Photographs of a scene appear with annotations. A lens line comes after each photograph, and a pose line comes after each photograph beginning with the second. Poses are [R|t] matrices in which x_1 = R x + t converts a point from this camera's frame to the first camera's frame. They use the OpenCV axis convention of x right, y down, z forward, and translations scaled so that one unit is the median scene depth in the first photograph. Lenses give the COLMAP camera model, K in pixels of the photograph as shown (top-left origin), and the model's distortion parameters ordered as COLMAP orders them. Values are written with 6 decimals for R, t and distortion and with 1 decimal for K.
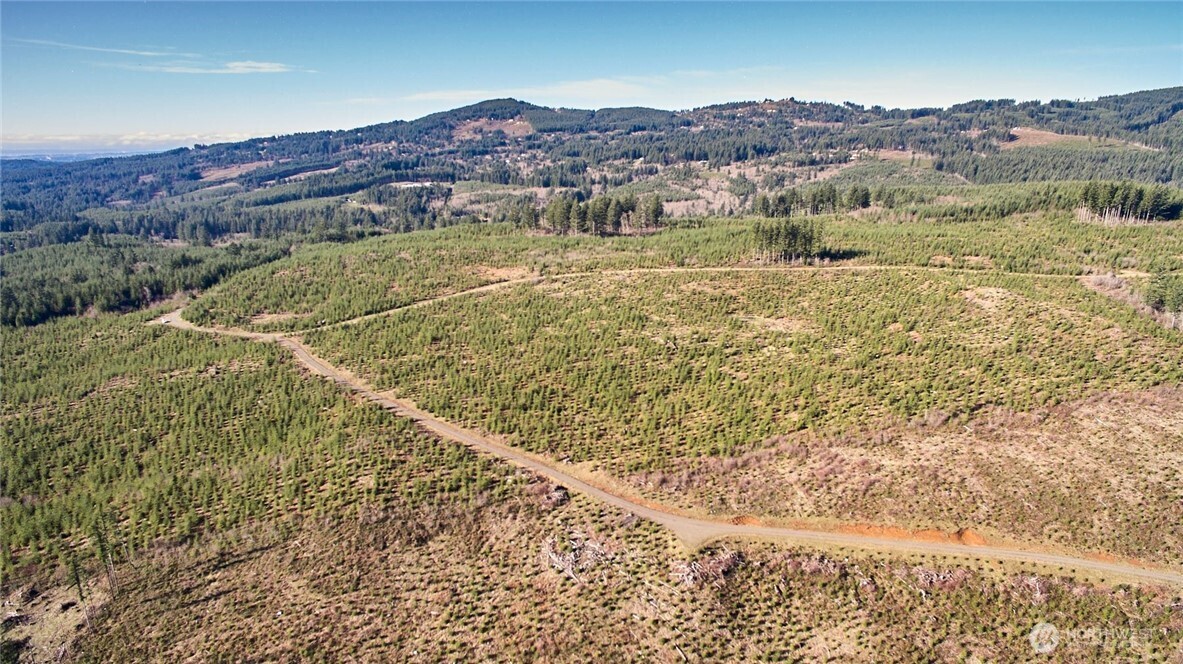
lens RADIAL K [[692.4, 0, 590.1], [0, 692.4, 342.4], [0, 0, 1]] dist [-0.121293, 0.089057]
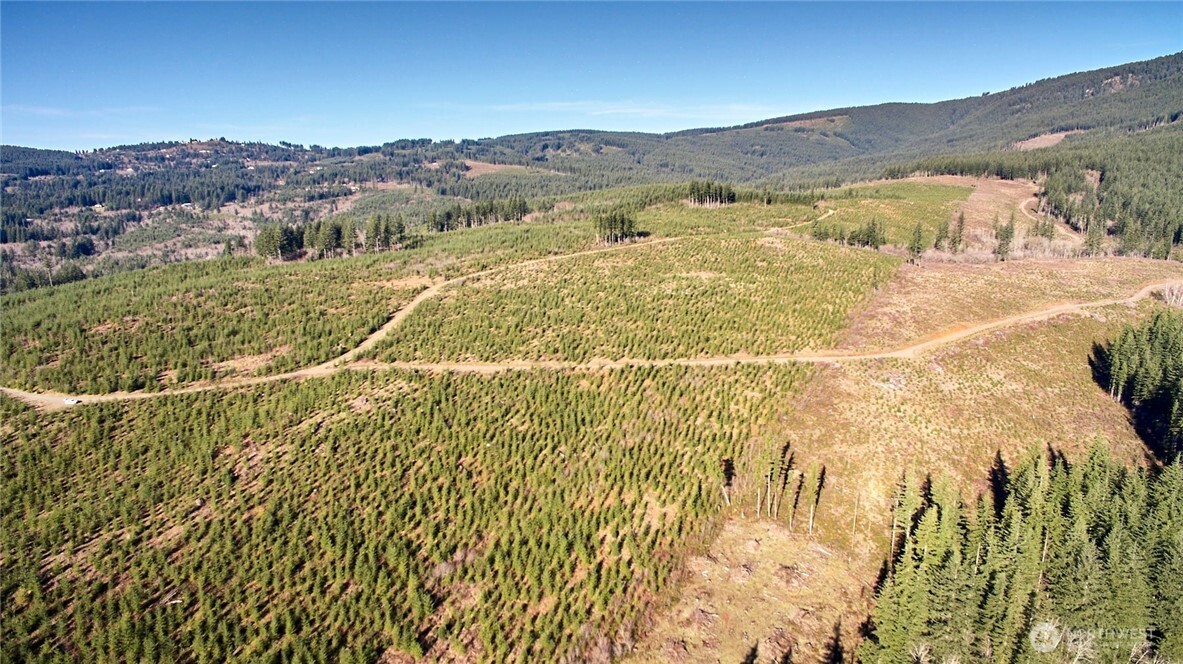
lens RADIAL K [[692.4, 0, 592.5], [0, 692.4, 336.8], [0, 0, 1]] dist [-0.121293, 0.089057]
pose [[0.658767, -0.178522, 0.730859, -0.106976], [0.227900, 0.973149, 0.032285, -0.000175], [-0.716999, 0.145294, 0.681764, 0.026979]]
